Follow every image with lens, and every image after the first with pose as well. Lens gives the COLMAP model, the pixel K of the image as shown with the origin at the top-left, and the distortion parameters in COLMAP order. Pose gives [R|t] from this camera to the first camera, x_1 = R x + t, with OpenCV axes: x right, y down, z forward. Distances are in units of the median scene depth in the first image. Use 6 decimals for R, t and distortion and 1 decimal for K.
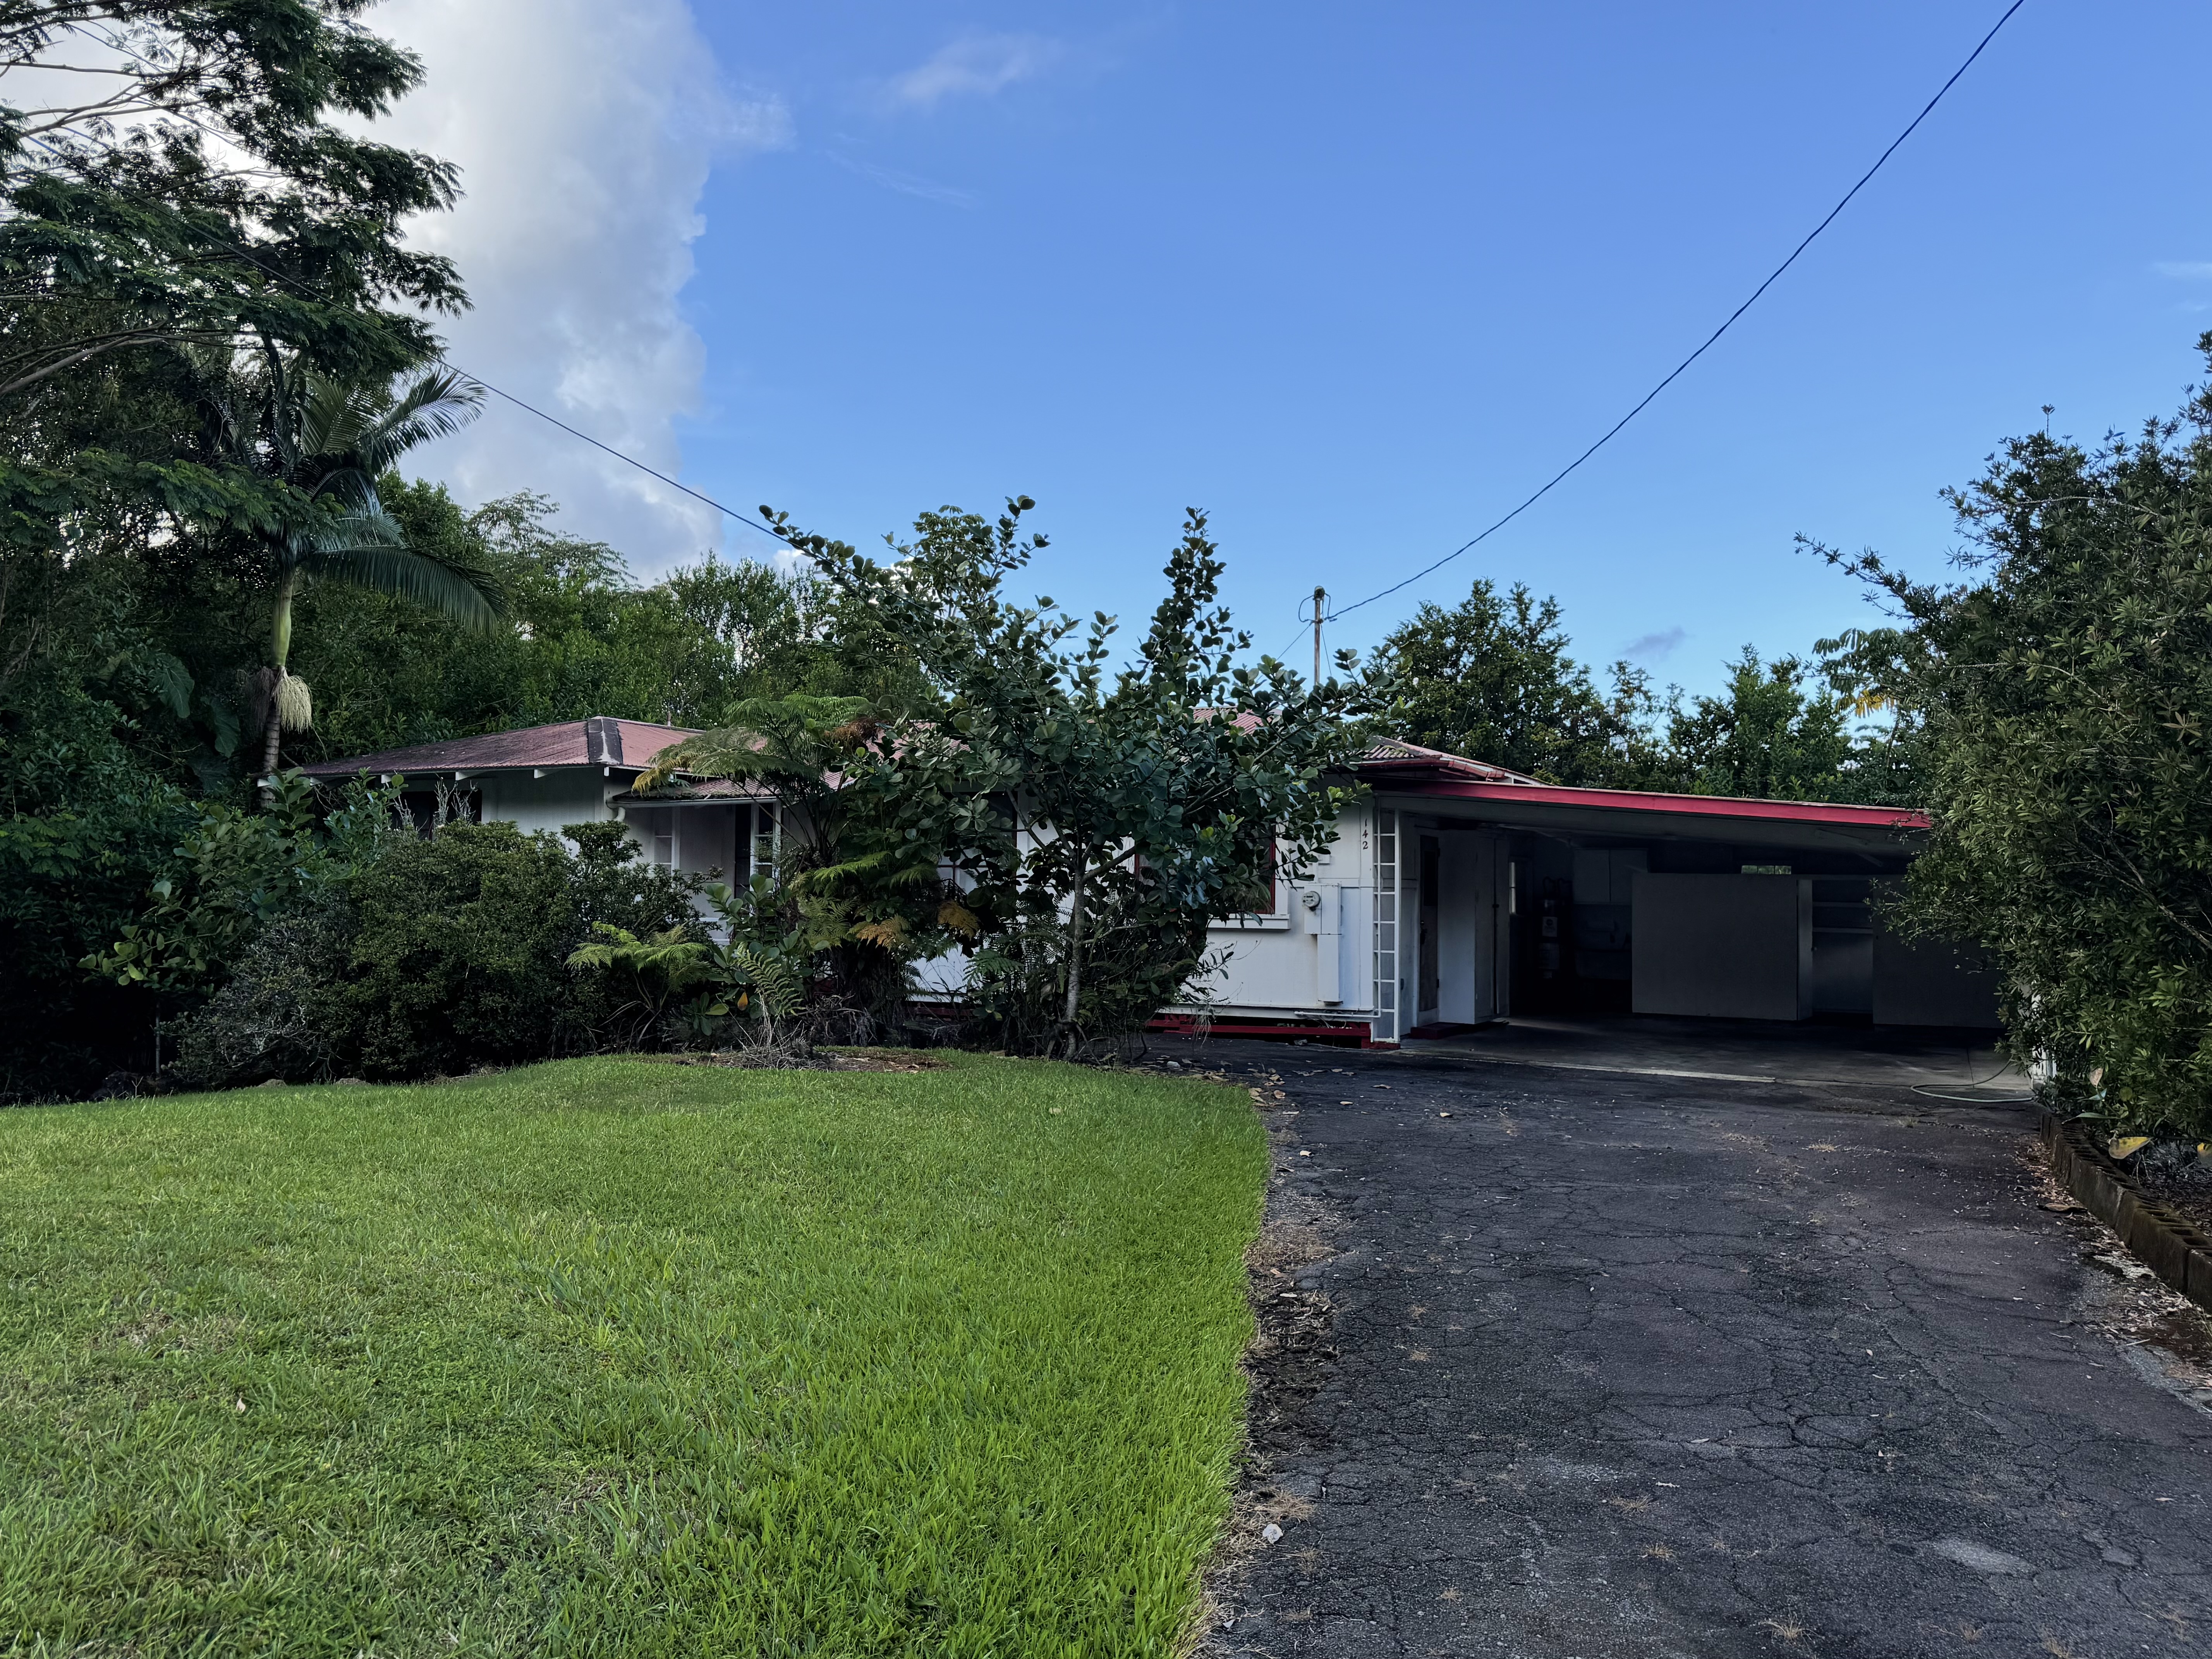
lens RADIAL K [[1613.5, 0, 1106.0], [0, 1613.5, 829.5], [0, 0, 1]] dist [0.233336, -0.001960]
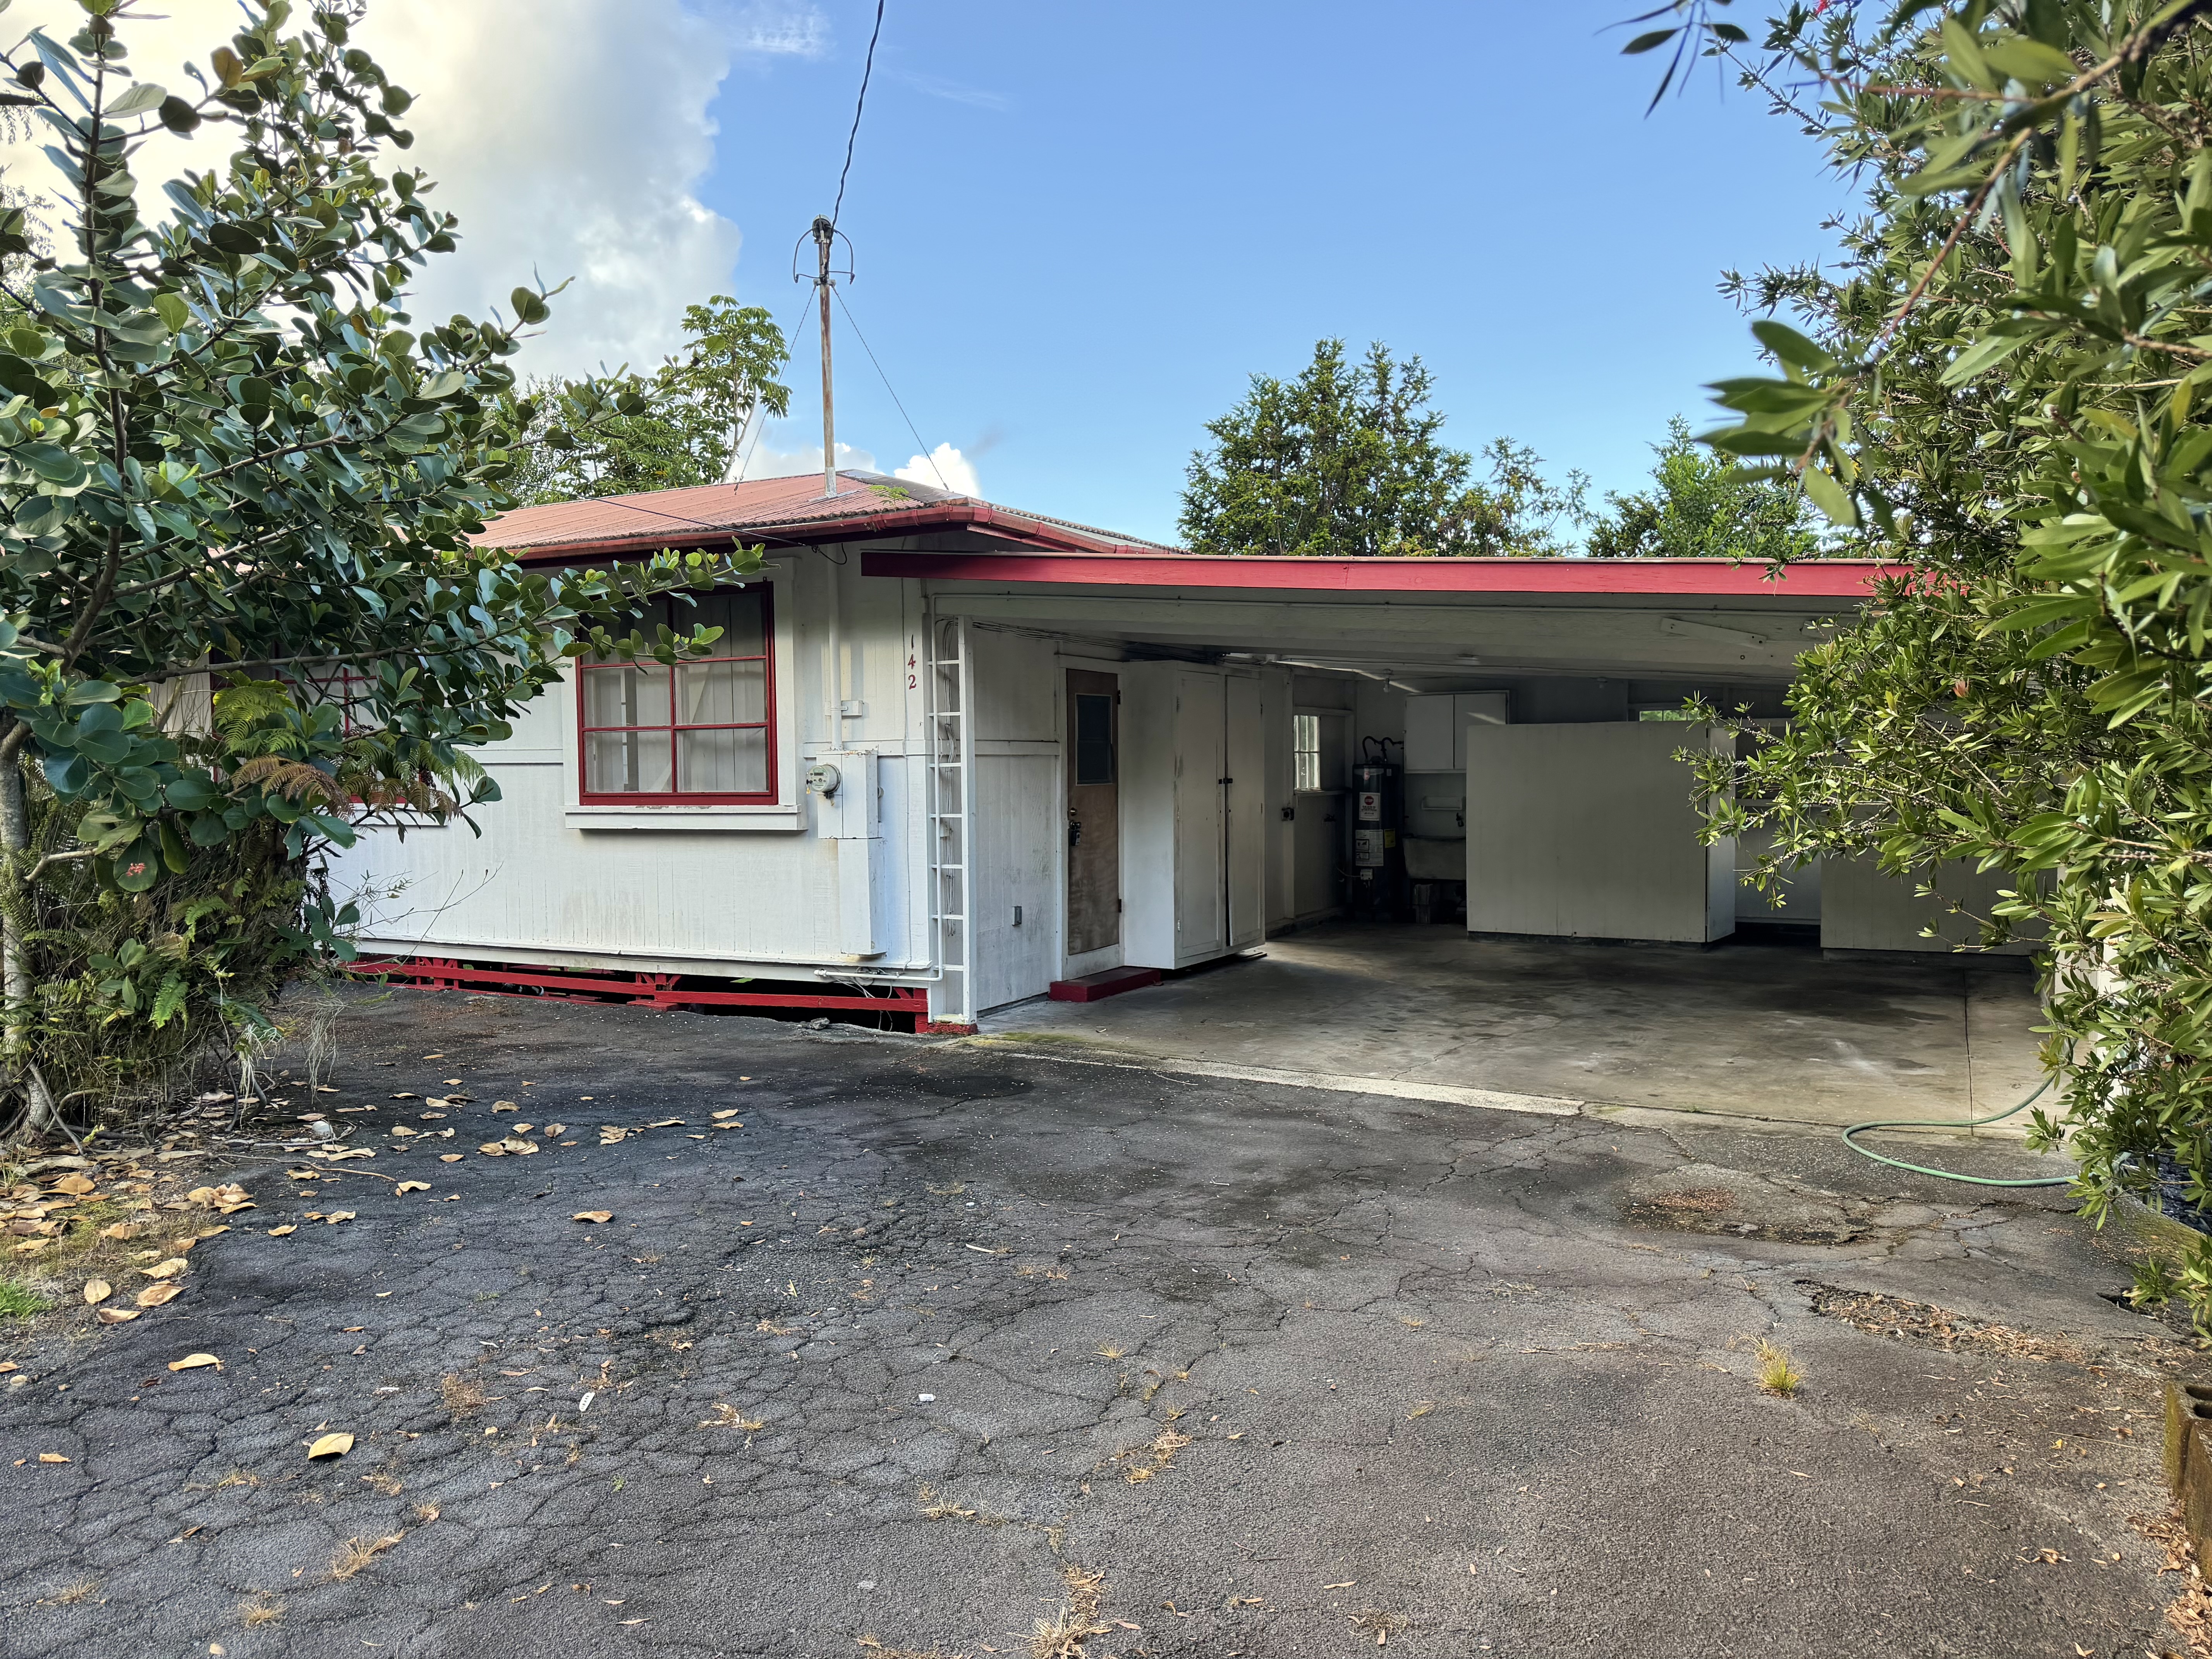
lens RADIAL K [[1424.3, 0, 1100.3], [0, 1424.3, 821.0], [0, 0, 1]] dist [0.126910, 0.000003]
pose [[0.997972, -0.014108, -0.062074, 0.169740], [0.018772, 0.996991, 0.075207, 0.014847], [0.060826, -0.076220, 0.995234, 0.334665]]
